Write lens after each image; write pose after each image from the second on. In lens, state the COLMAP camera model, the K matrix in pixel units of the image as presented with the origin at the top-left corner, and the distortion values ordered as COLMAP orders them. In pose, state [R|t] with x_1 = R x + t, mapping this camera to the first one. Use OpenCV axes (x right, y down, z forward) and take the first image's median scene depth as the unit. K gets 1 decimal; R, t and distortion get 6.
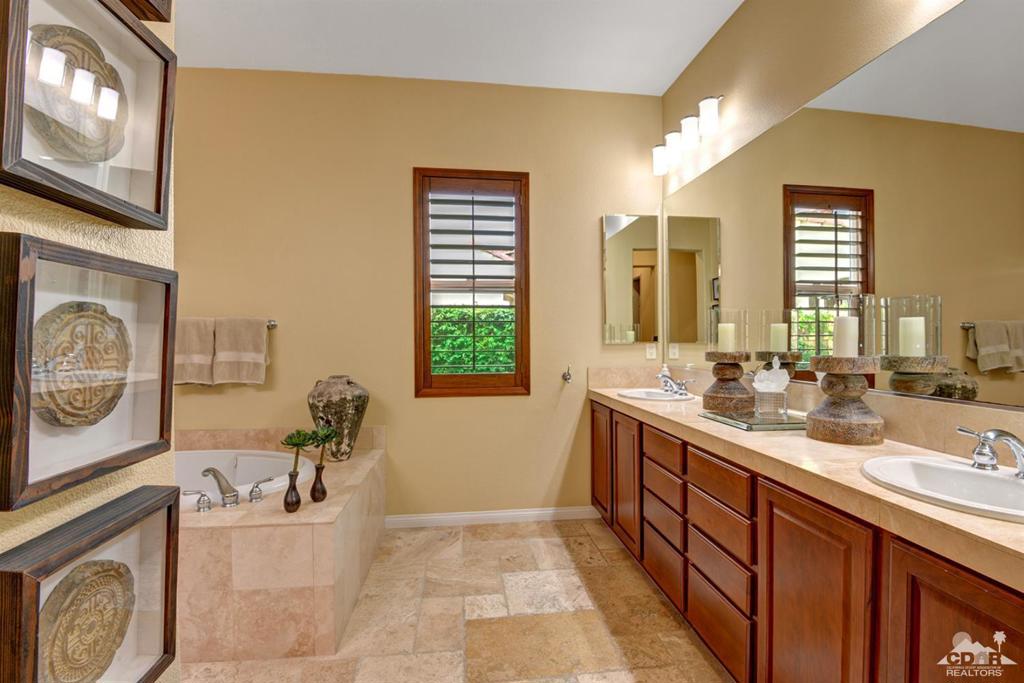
lens RADIAL K [[476.0, 0, 522.8], [0, 476.0, 341.0], [0, 0, 1]] dist [-0.019464, -0.016136]
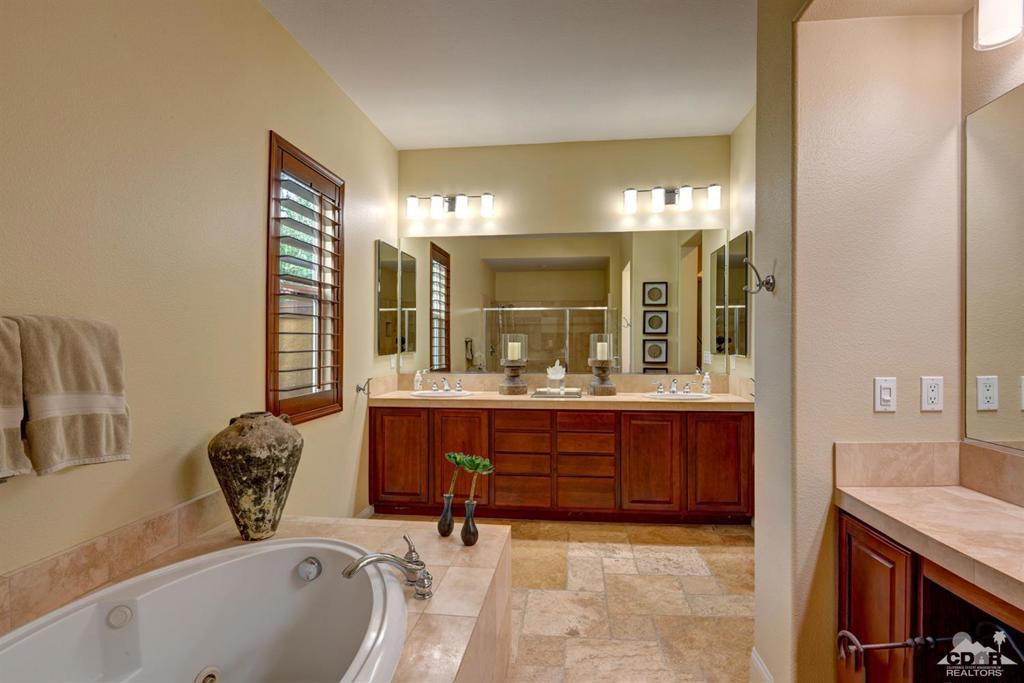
lens RADIAL K [[476.0, 0, 522.8], [0, 476.0, 341.0], [0, 0, 1]] dist [-0.019464, -0.016136]
pose [[0.225567, 0.006665, 0.974205, -0.871078], [-0.006632, 0.999964, -0.005306, -0.025748], [-0.974205, -0.005264, 0.225603, 0.430632]]
